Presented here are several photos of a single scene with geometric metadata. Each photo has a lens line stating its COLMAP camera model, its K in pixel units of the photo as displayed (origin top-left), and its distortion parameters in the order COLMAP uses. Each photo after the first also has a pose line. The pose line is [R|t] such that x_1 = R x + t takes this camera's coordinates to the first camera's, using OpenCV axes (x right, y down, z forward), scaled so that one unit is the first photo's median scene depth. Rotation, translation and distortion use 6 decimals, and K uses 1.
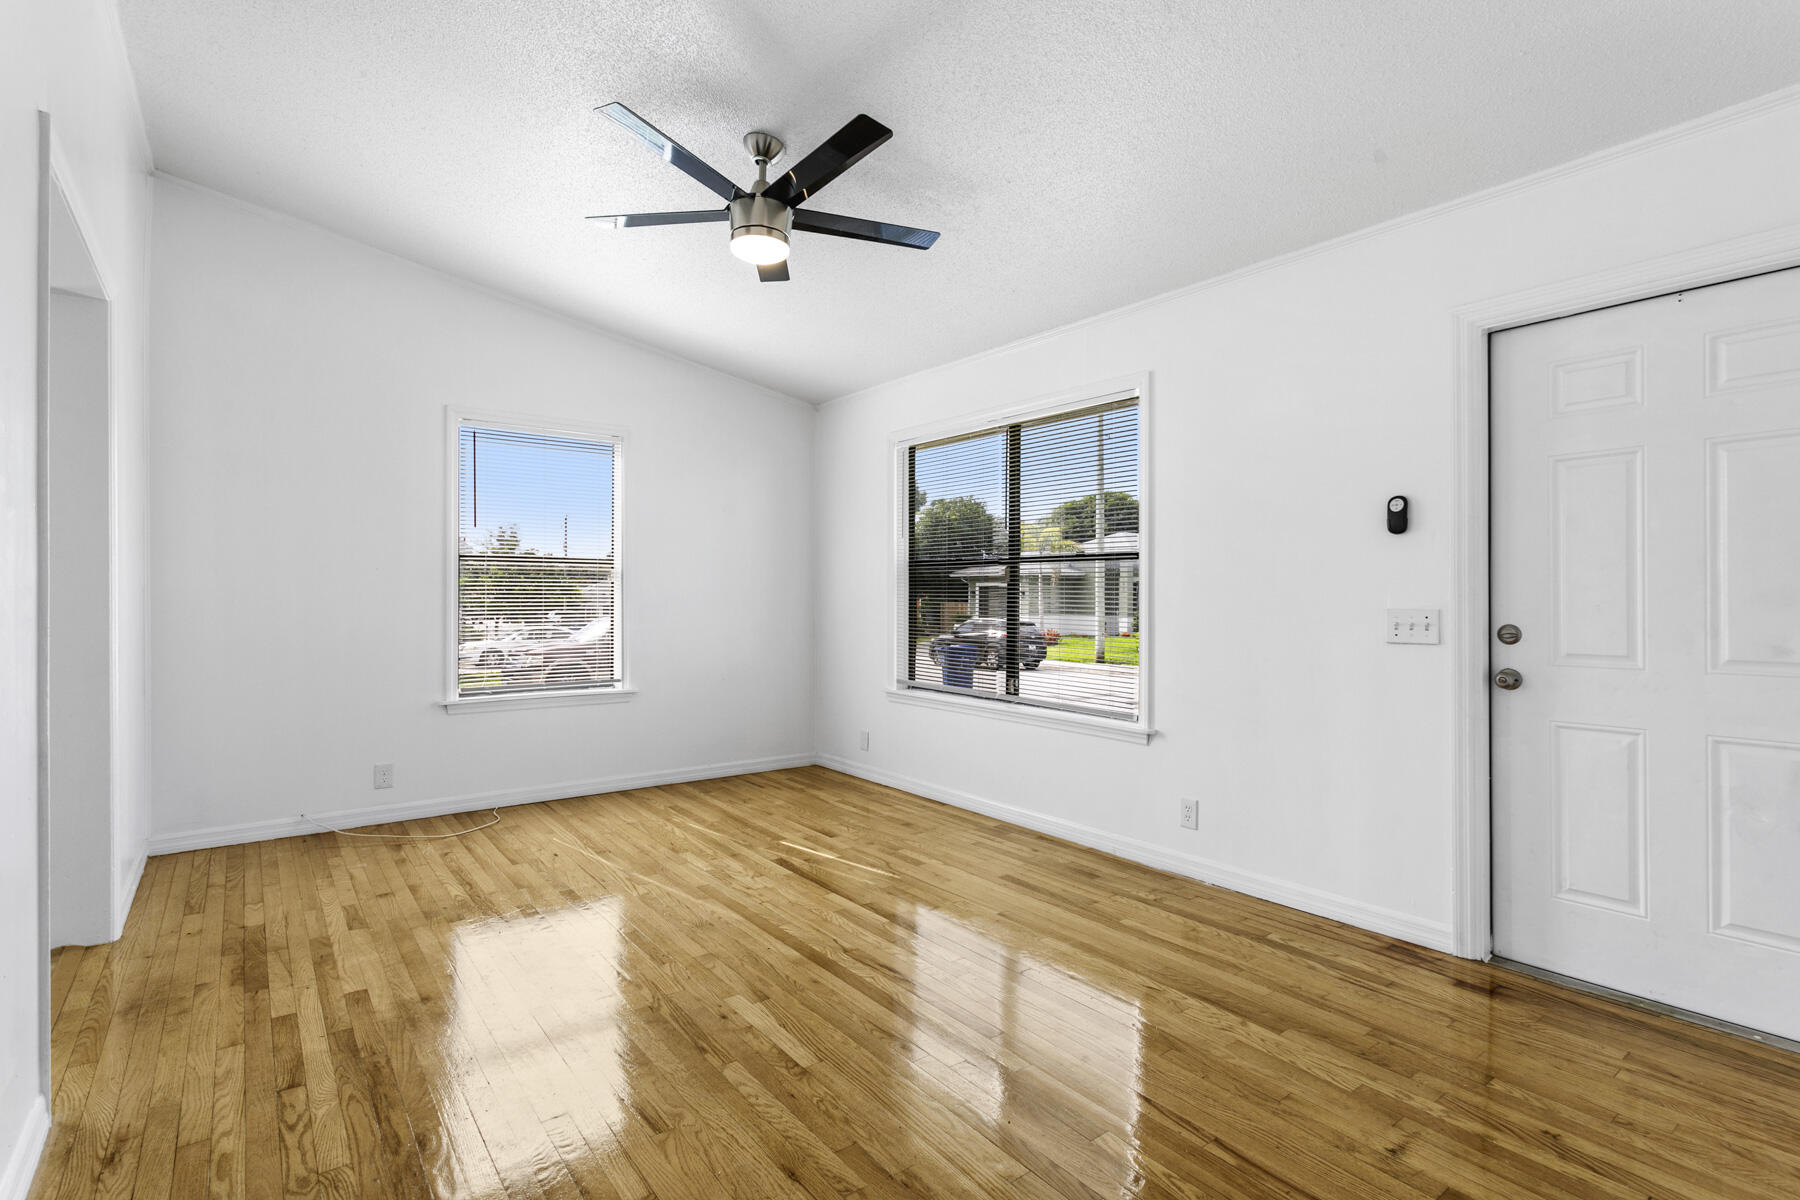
lens RADIAL K [[874.3, 0, 895.3], [0, 874.3, 593.2], [0, 0, 1]] dist [0.005800, -0.001041]
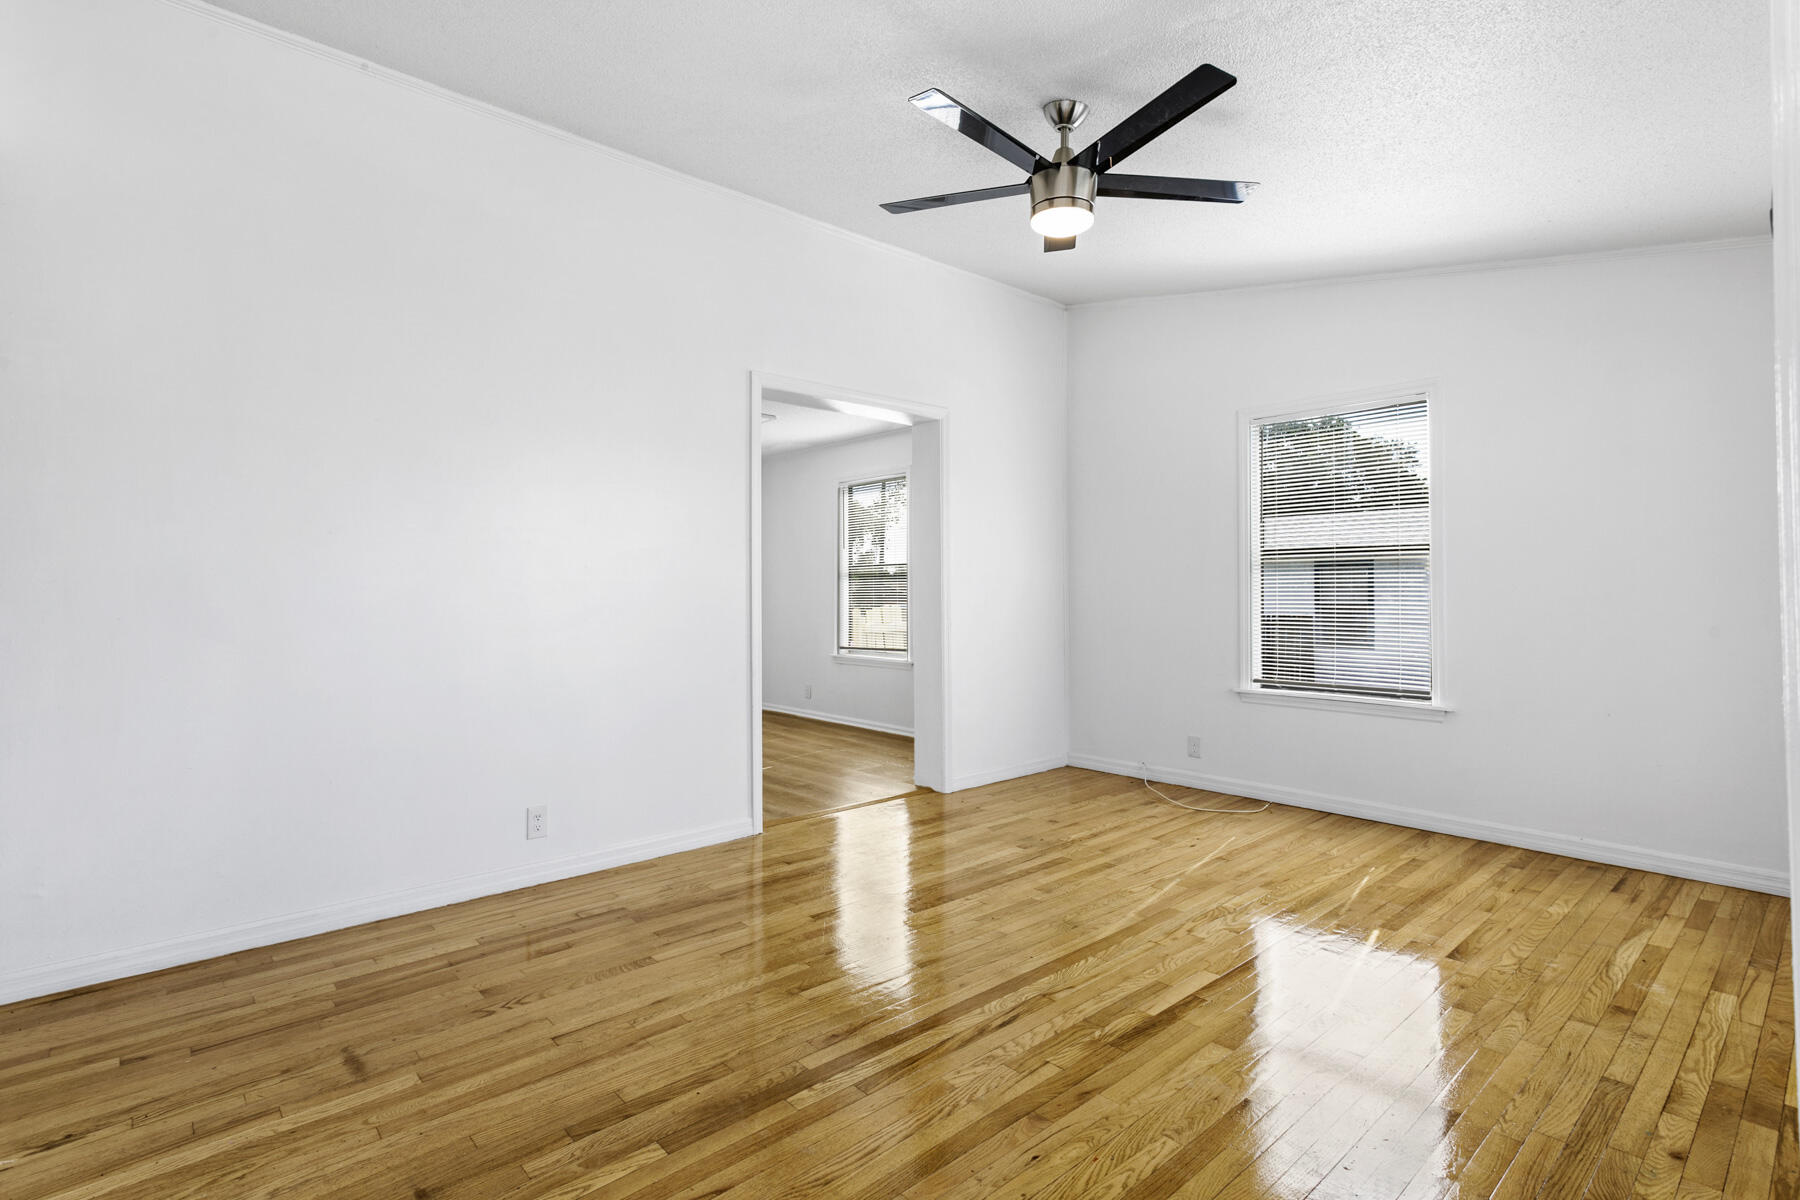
lens RADIAL K [[874.3, 0, 904.8], [0, 874.3, 602.6], [0, 0, 1]] dist [0.005800, -0.001041]
pose [[0.061324, 0.006937, -0.998094, 0.627431], [0.008400, 0.999937, 0.007466, 0.005657], [0.998083, -0.008842, 0.061262, 0.627460]]
